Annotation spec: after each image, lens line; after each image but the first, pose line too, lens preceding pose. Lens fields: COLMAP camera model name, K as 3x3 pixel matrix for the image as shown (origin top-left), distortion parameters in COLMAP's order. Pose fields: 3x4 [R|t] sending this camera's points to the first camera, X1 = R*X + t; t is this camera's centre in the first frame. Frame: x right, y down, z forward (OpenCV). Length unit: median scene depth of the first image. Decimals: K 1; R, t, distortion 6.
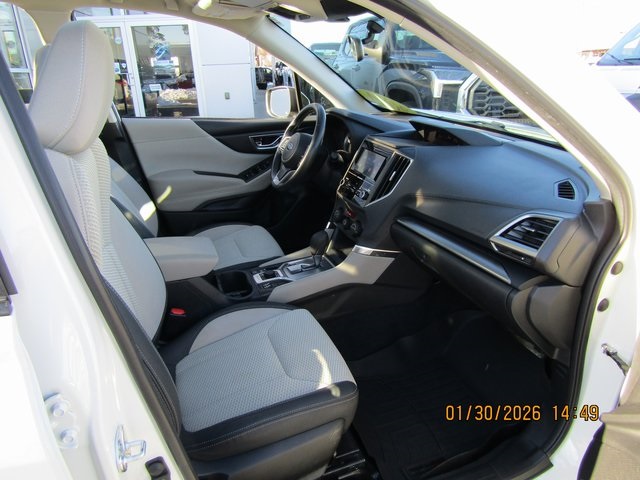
lens RADIAL K [[490.2, 0, 319.5], [0, 490.2, 243.3], [0, 0, 1]] dist [0.012106, 0.001141]
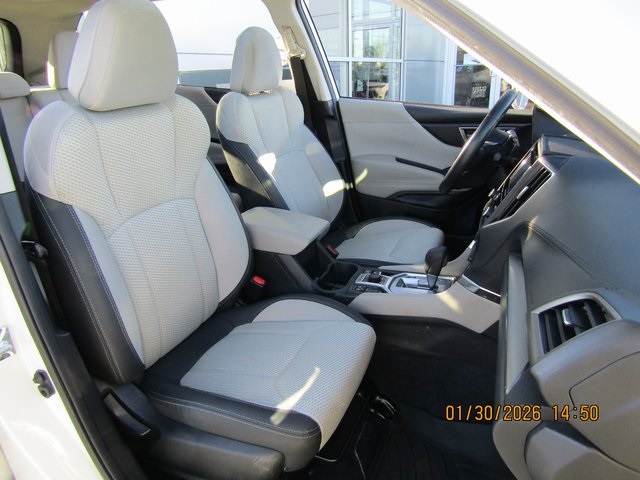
lens RADIAL K [[490.2, 0, 318.8], [0, 490.2, 235.3], [0, 0, 1]] dist [0.012106, 0.001141]
pose [[0.686585, 0.241707, -0.685696, 0.355097], [-0.245994, 0.964727, 0.093752, -0.058983], [0.684169, 0.104308, 0.721826, 0.245311]]
